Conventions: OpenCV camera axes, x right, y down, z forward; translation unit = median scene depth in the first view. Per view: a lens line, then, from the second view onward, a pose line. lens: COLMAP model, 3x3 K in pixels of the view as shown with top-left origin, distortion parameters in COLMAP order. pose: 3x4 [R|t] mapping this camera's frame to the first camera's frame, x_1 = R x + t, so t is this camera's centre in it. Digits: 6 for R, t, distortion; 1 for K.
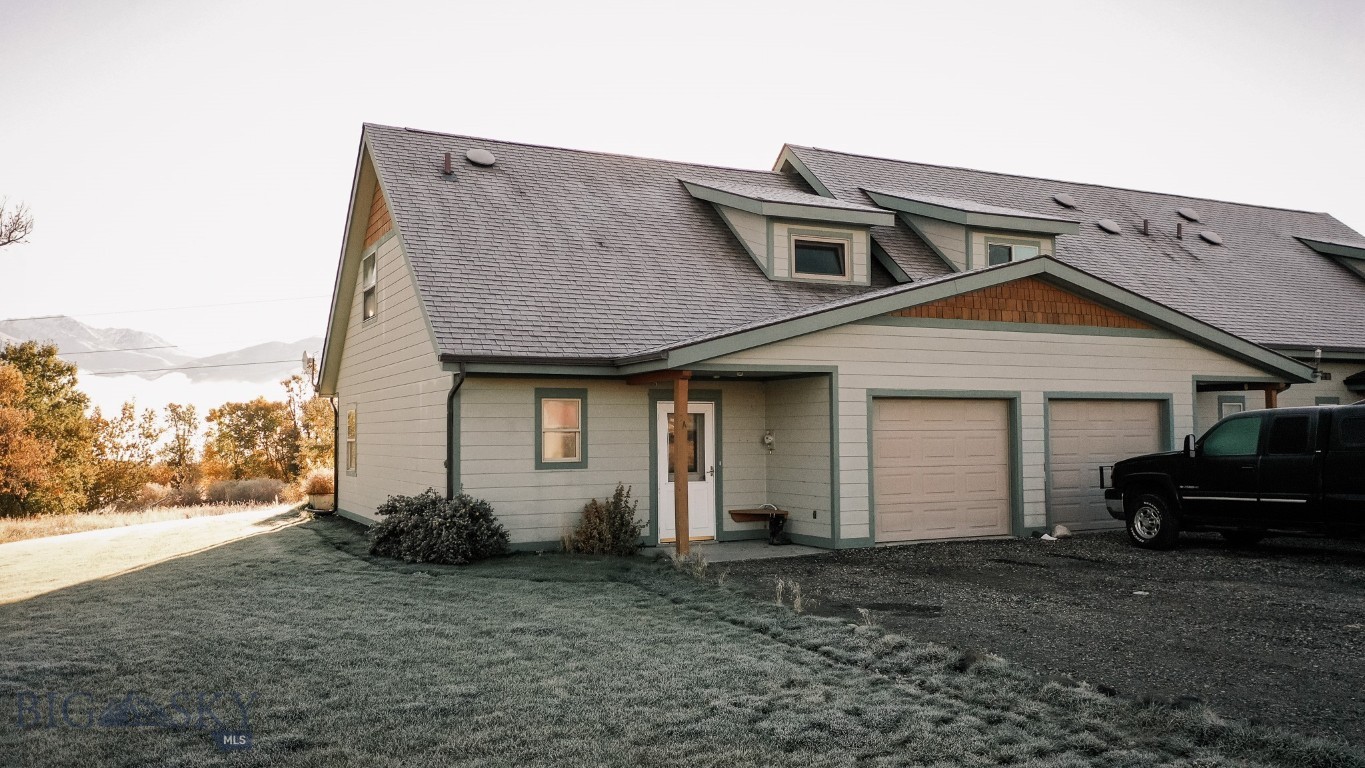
lens RADIAL K [[1084.9, 0, 677.6], [0, 1084.9, 387.3], [0, 0, 1]] dist [0.011832, 0.007142]
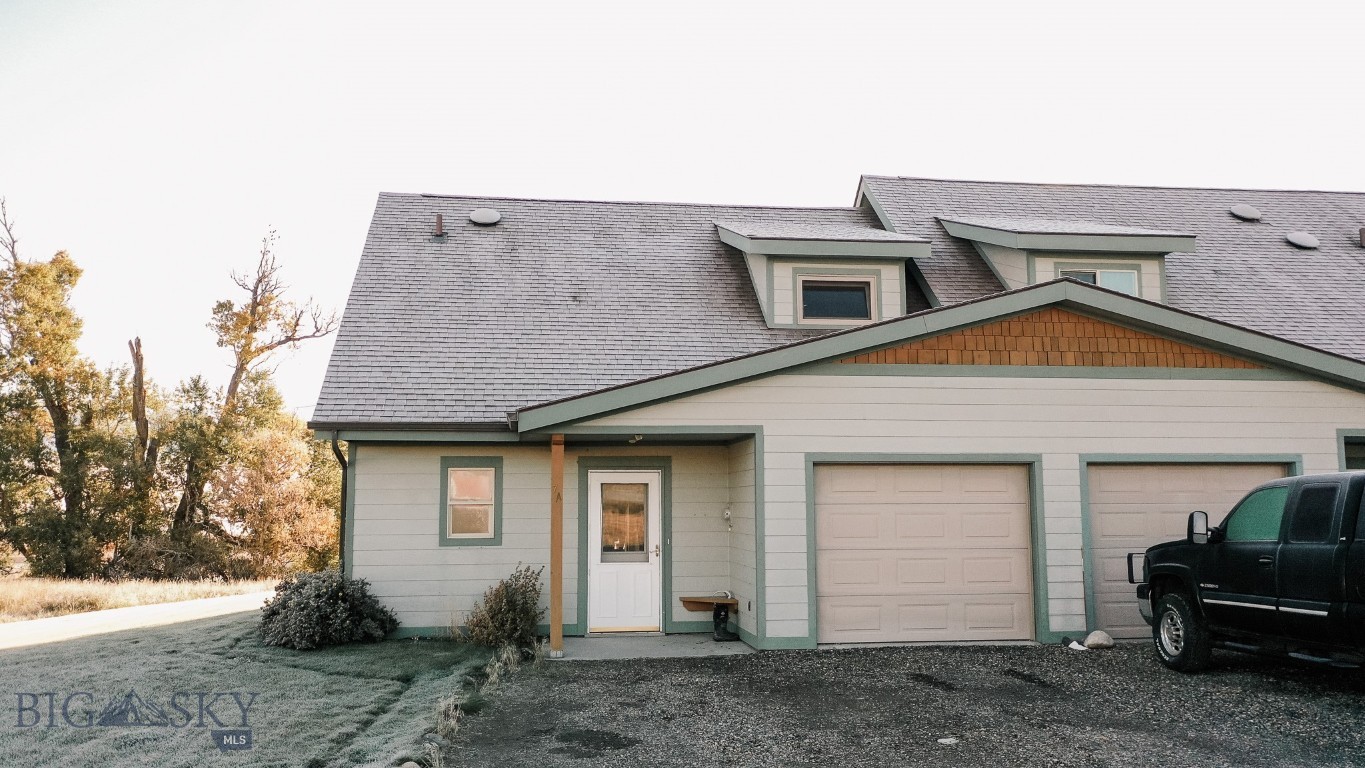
lens RADIAL K [[1084.9, 0, 677.6], [0, 1084.9, 387.3], [0, 0, 1]] dist [0.011832, 0.007142]
pose [[0.944923, -0.032129, -0.325713, 0.326736], [0.011385, 0.997795, -0.065394, 0.004208], [0.327096, 0.058084, 0.943204, 0.180001]]
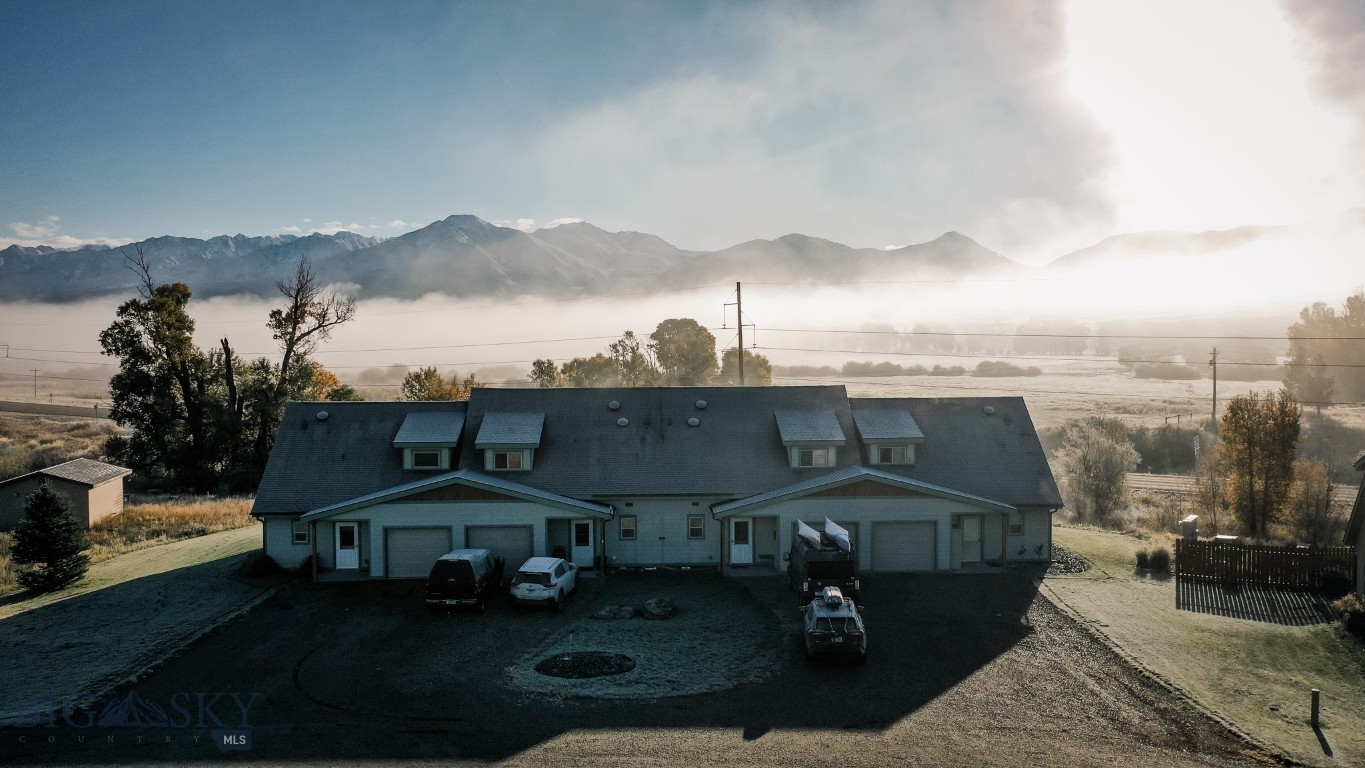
lens RADIAL K [[1084.9, 0, 677.6], [0, 1084.9, 387.3], [0, 0, 1]] dist [0.011832, 0.007142]
pose [[0.910161, 0.026065, -0.413434, 1.971761], [0.014298, 0.995447, 0.094235, -0.597875], [0.414008, -0.091680, 0.905645, -1.221137]]
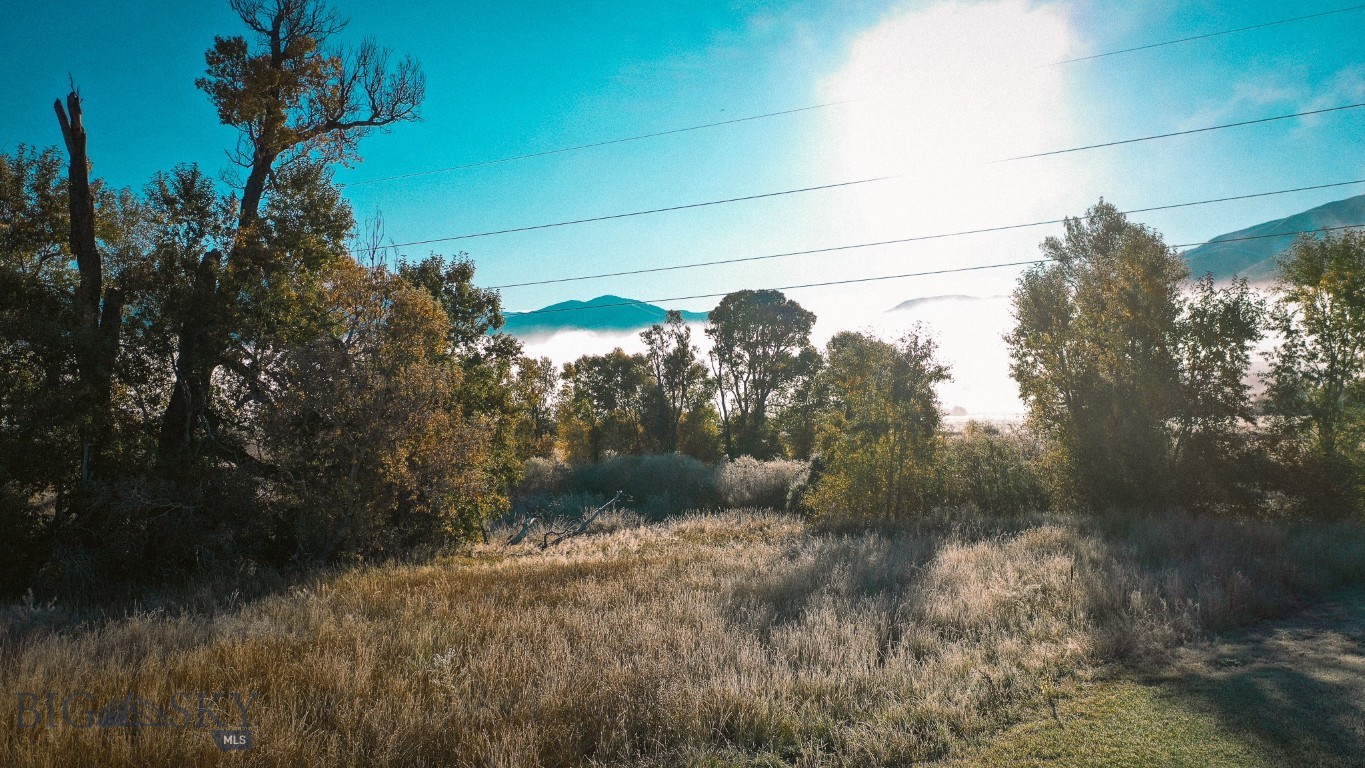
lens RADIAL K [[1084.9, 0, 677.6], [0, 1084.9, 387.3], [0, 0, 1]] dist [0.011832, 0.007142]
pose [[0.966432, -0.003172, -0.256903, -0.881371], [0.014156, 0.999062, 0.040916, 0.026751], [0.256533, -0.043179, 0.965571, 1.270184]]
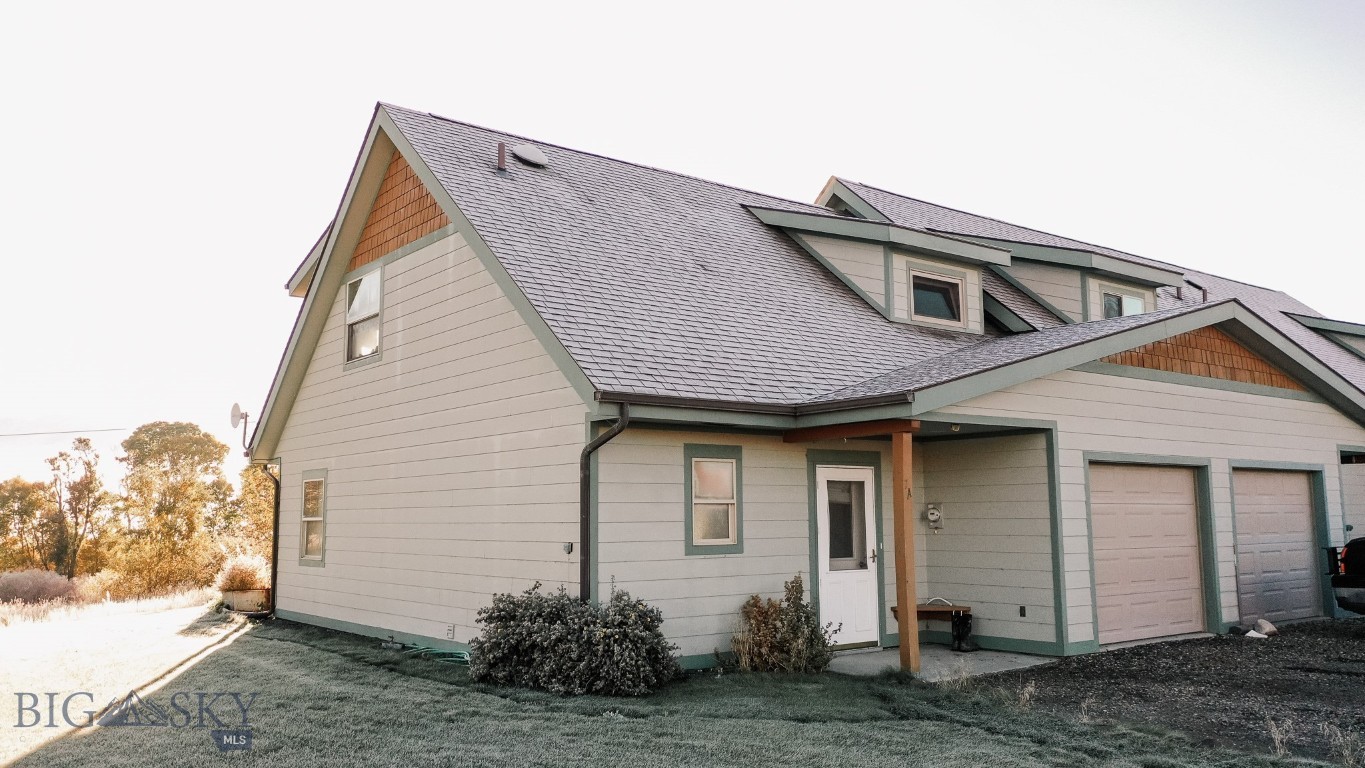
lens RADIAL K [[1084.9, 0, 677.6], [0, 1084.9, 387.3], [0, 0, 1]] dist [0.011832, 0.007142]
pose [[0.981206, 0.023267, 0.191556, -0.253323], [-0.008271, 0.996863, -0.078714, 0.018843], [-0.192786, 0.075650, 0.978320, 0.253101]]
